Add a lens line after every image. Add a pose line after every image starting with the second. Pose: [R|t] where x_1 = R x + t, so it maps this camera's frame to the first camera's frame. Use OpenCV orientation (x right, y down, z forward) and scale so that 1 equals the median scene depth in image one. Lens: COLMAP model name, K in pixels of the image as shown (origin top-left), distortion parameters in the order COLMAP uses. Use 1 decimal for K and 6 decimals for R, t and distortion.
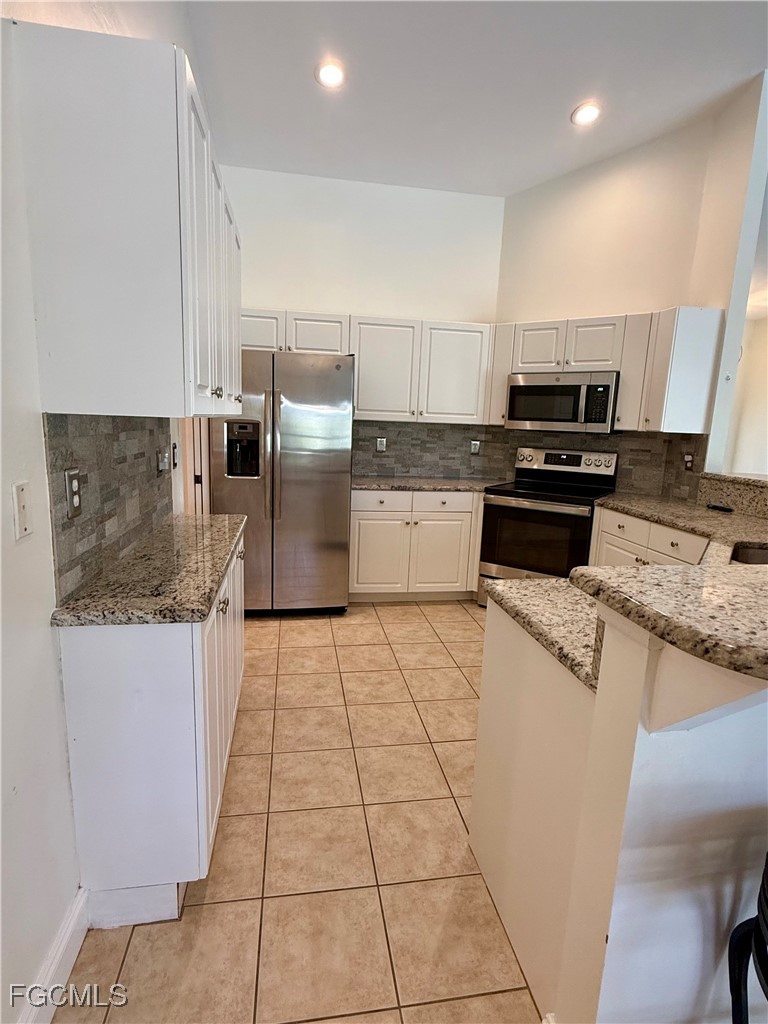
lens RADIAL K [[533.6, 0, 383.8], [0, 533.6, 513.6], [0, 0, 1]] dist [-0.000464, -0.000126]
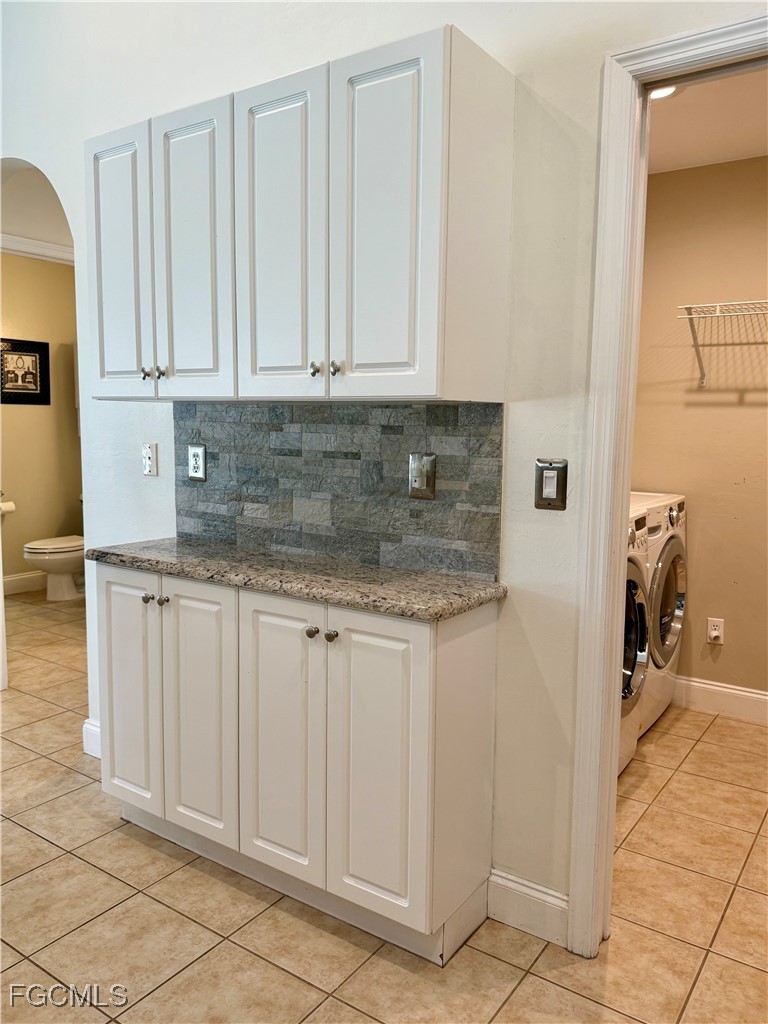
lens RADIAL K [[782.9, 0, 384.3], [0, 782.9, 510.7], [0, 0, 1]] dist [-0.000524, -0.001527]
pose [[-0.695968, 0.041376, -0.716879, 0.356761], [-0.163809, 0.962866, 0.214604, -0.307565], [0.699139, 0.266789, -0.663347, 1.948289]]
